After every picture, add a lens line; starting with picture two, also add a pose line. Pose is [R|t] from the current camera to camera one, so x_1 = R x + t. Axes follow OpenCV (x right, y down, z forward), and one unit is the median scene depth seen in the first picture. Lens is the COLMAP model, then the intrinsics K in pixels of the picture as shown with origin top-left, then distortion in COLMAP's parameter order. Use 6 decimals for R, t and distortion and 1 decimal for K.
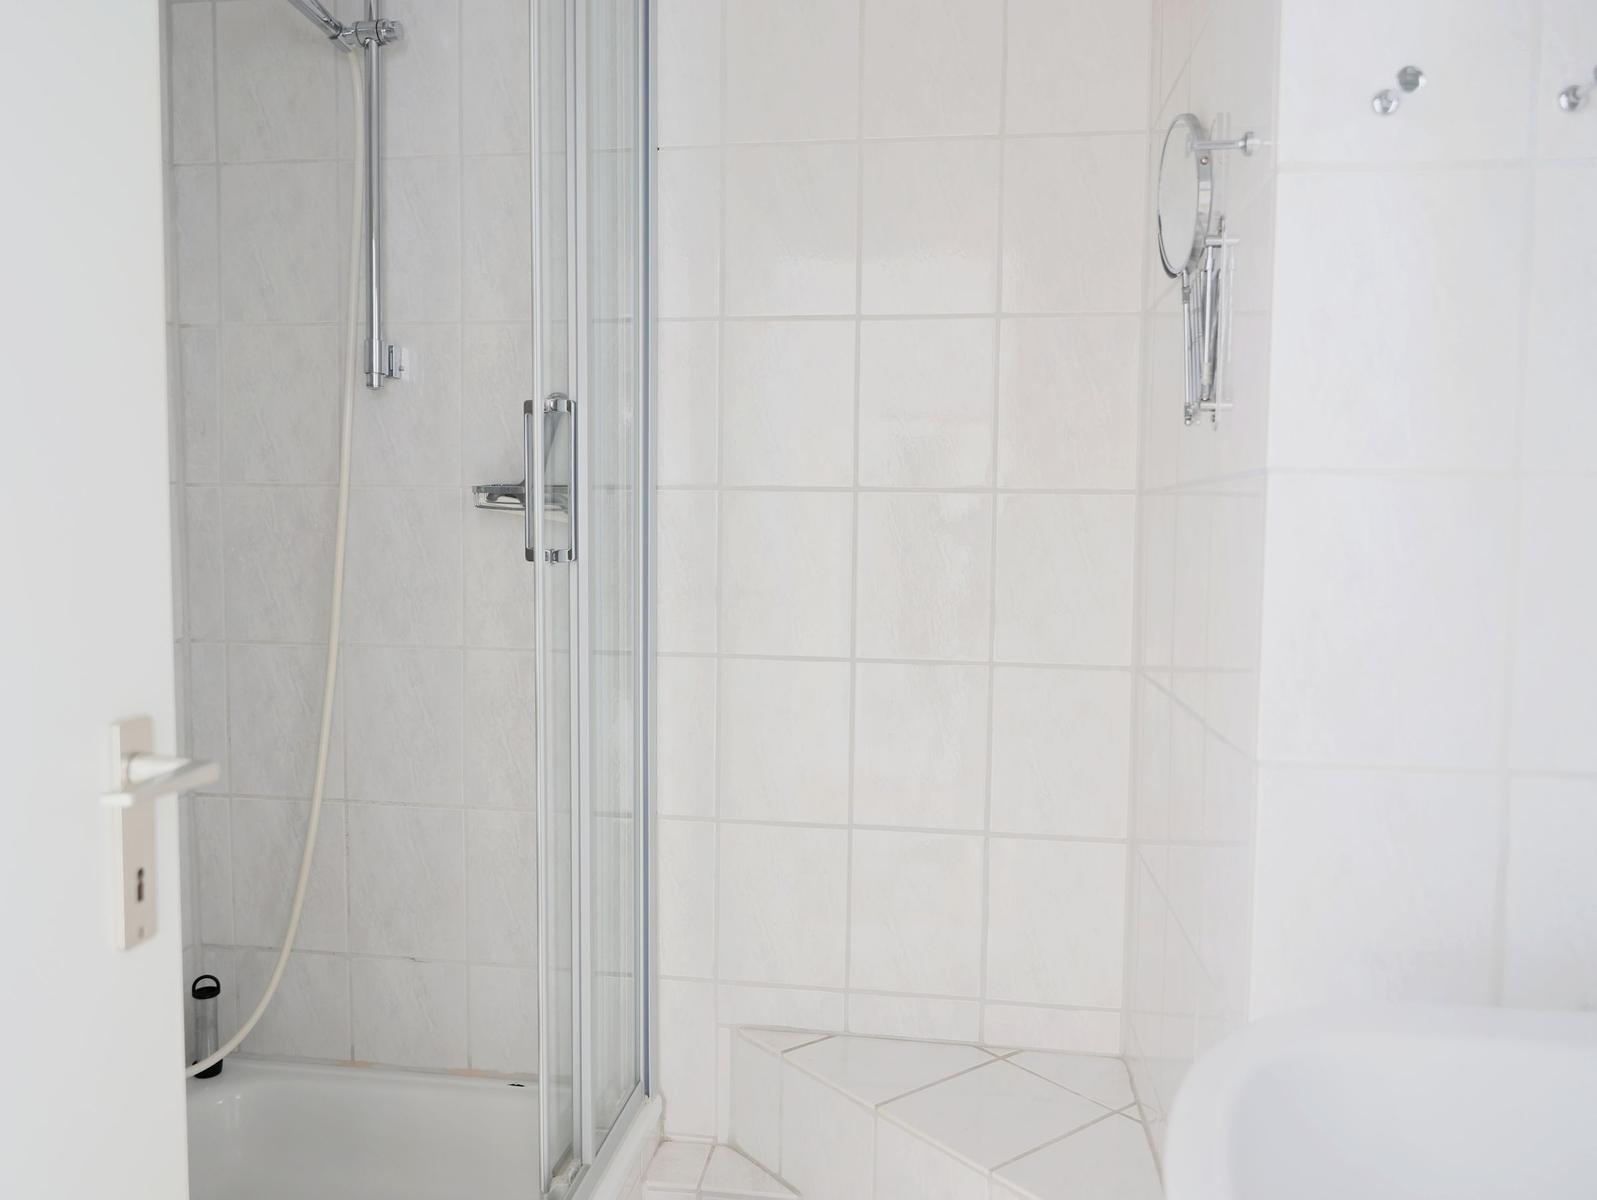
lens RADIAL K [[1201.5, 0, 798.5], [0, 1201.5, 600.0], [0, 0, 1]] dist [-0.001791, -0.009308]
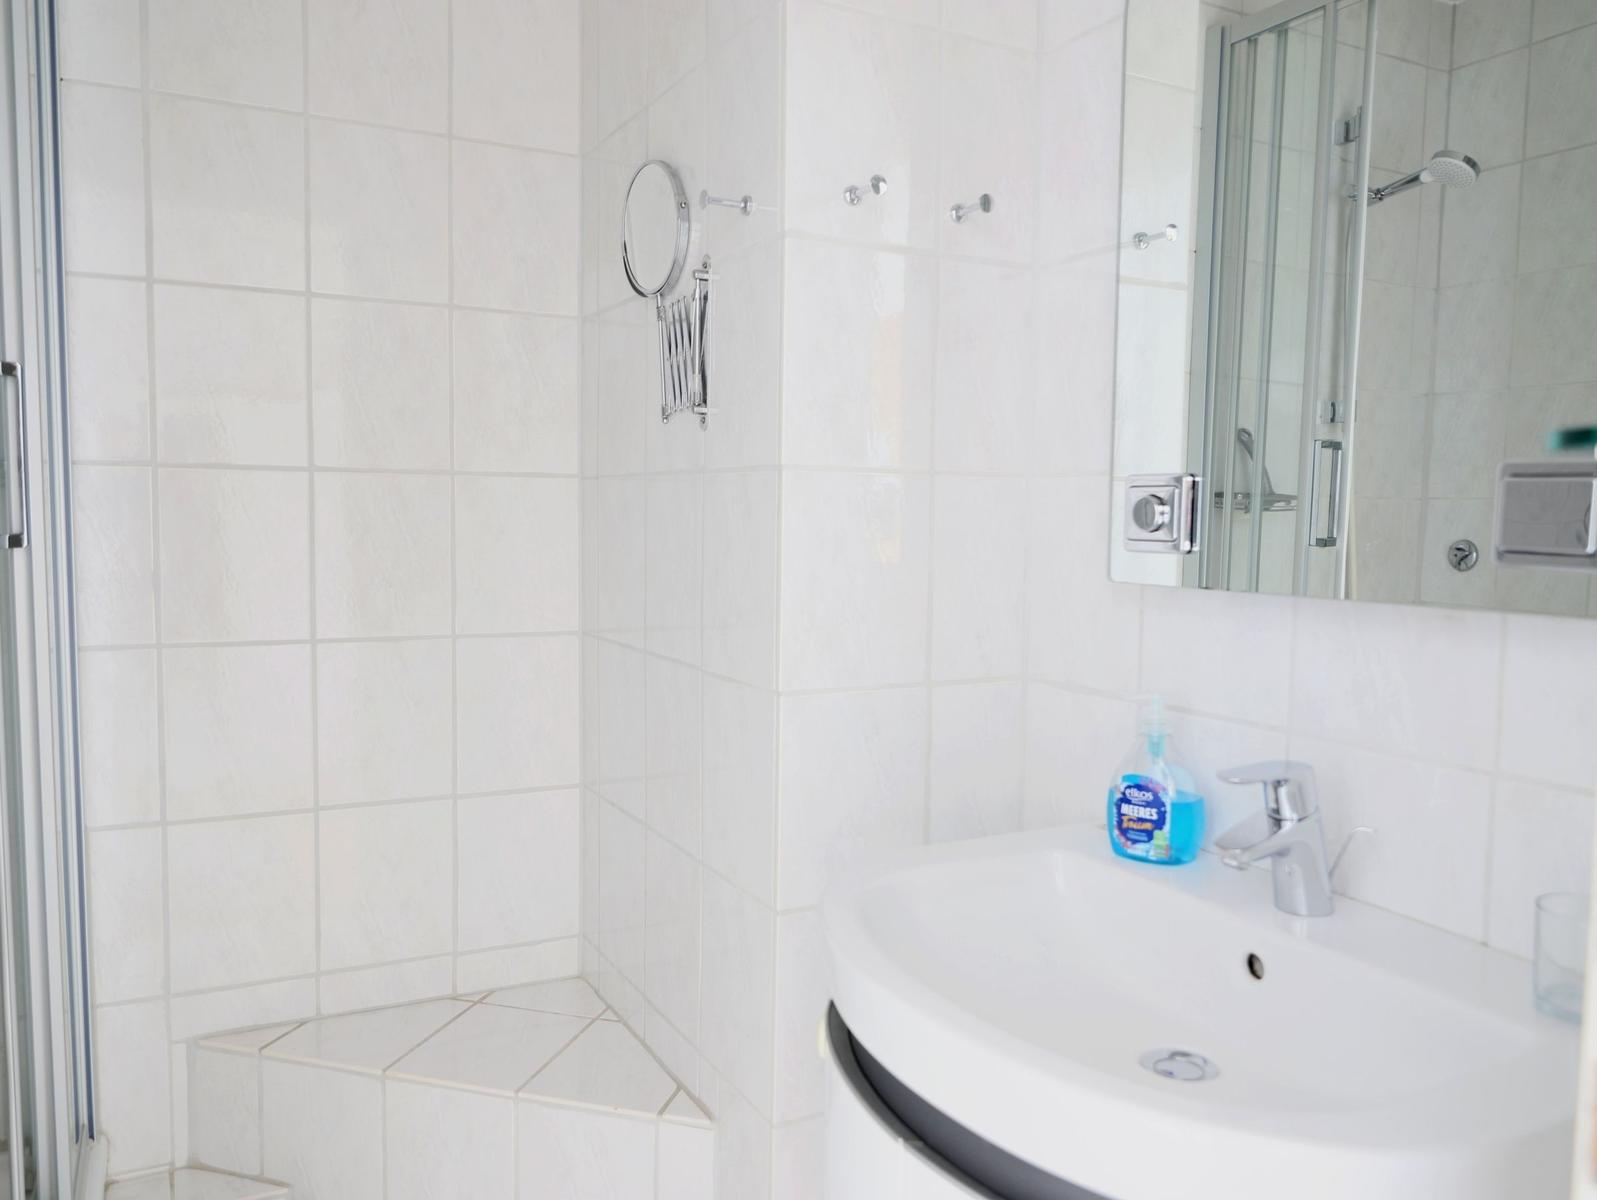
lens RADIAL K [[1201.5, 0, 798.5], [0, 1201.5, 600.0], [0, 0, 1]] dist [-0.001791, -0.009308]
pose [[0.811708, -0.045030, 0.582324, -0.206576], [0.032156, 0.998957, 0.032424, -0.003451], [-0.583177, -0.007593, 0.812310, -0.037053]]
